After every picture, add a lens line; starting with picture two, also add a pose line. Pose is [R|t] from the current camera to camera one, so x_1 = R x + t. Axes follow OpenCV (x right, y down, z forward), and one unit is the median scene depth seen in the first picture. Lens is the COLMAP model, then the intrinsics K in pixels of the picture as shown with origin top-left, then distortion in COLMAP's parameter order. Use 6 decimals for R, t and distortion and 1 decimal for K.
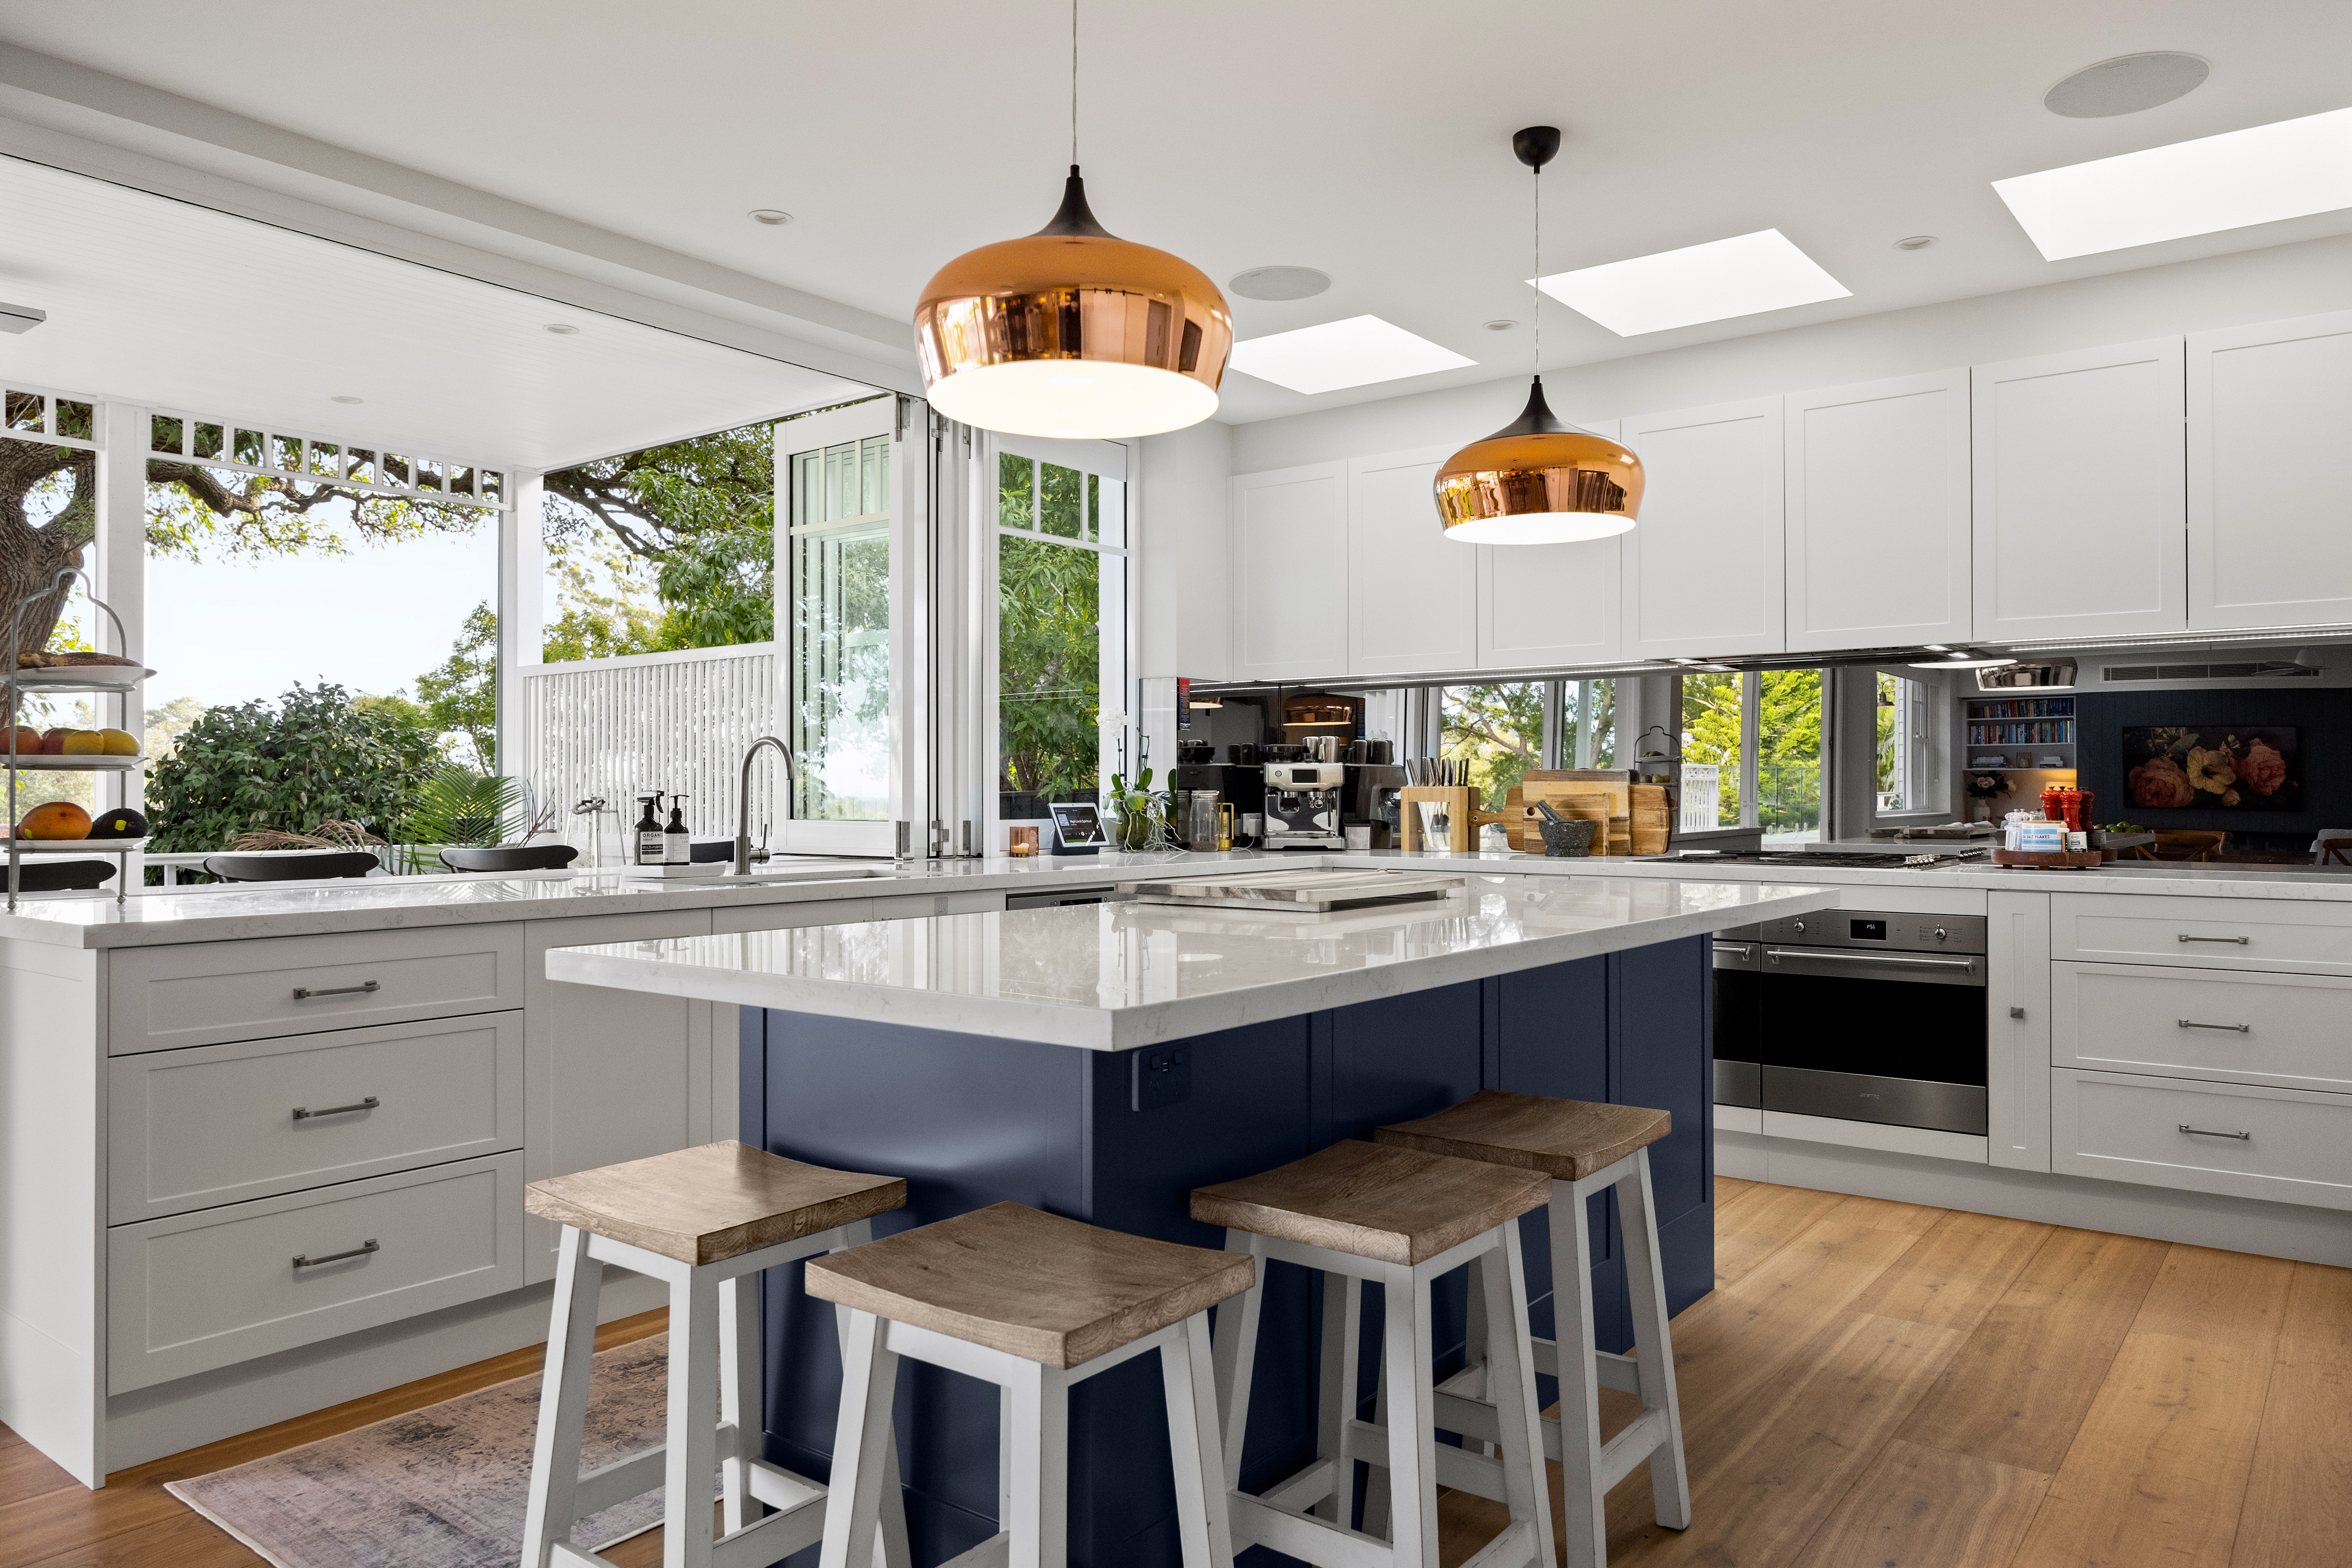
lens RADIAL K [[1585.0, 0, 1136.4], [0, 1585.0, 747.0], [0, 0, 1]] dist [0.004178, -0.001740]
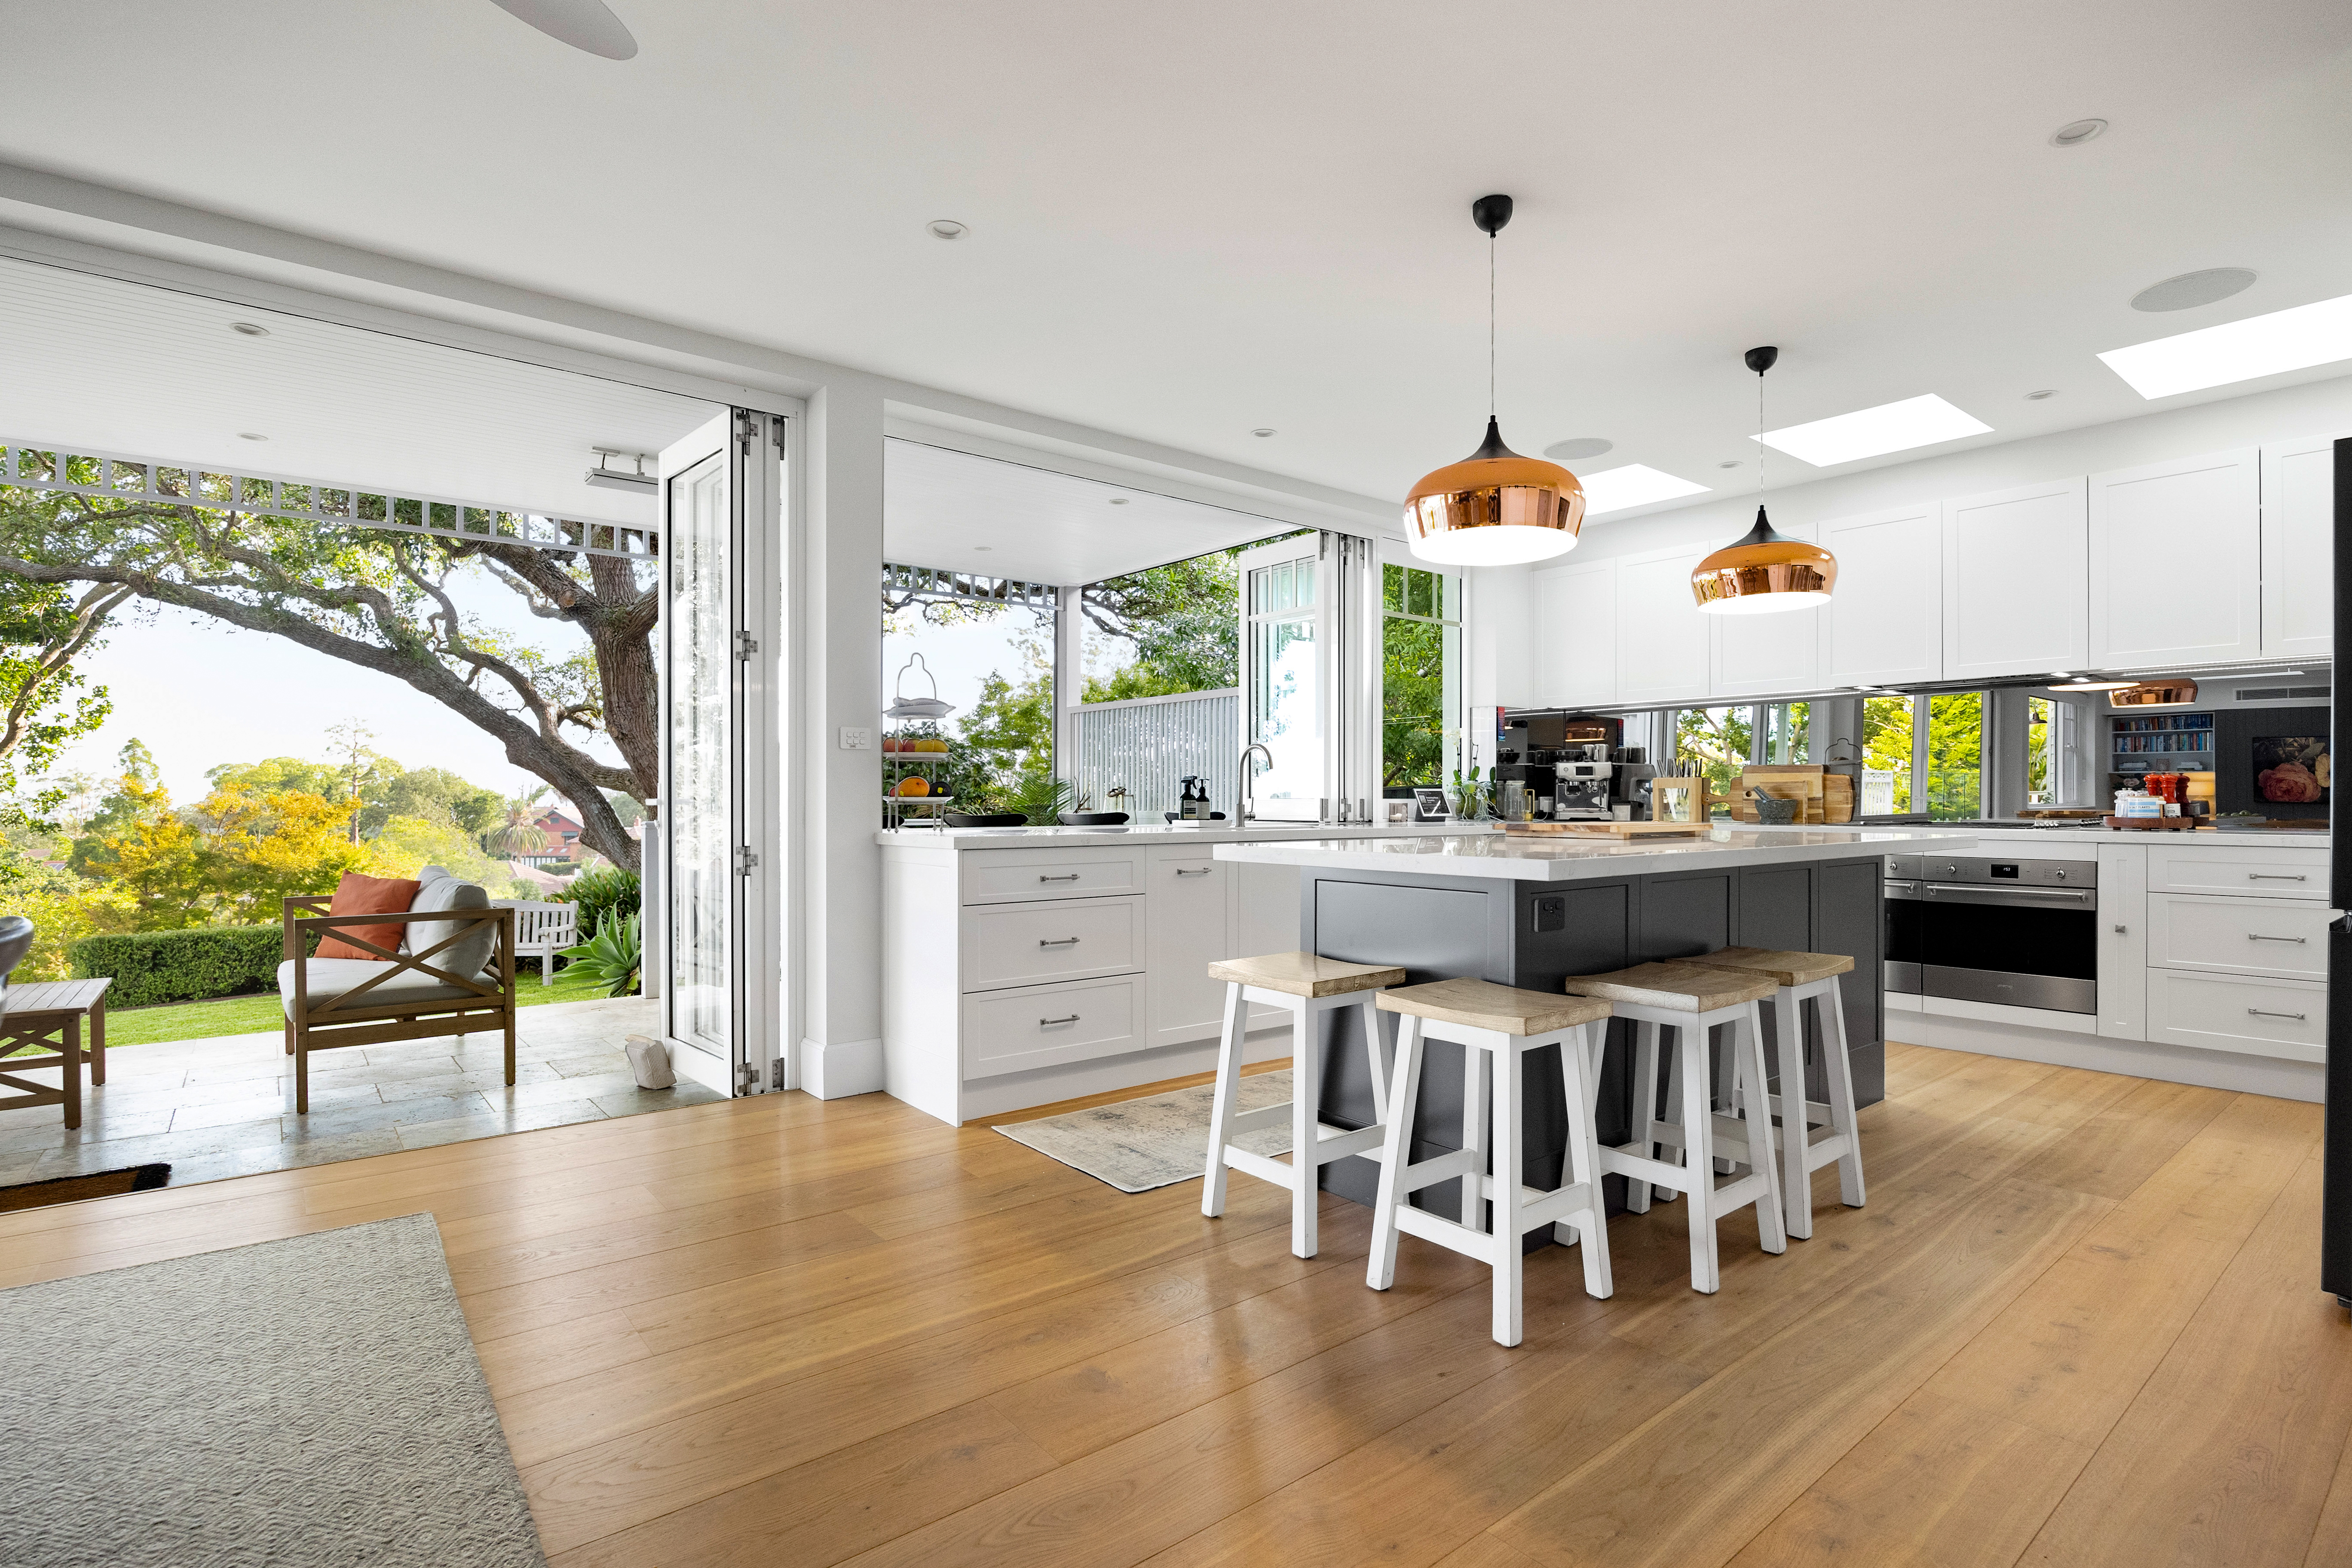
lens RADIAL K [[1122.7, 0, 1176.0], [0, 1122.7, 784.0], [0, 0, 1]] dist [-0.011073, 0.001192]
pose [[0.975874, -0.002586, -0.218320, -0.053294], [0.006537, 0.999828, 0.017377, 0.013672], [0.218238, -0.018385, 0.975722, -0.156535]]
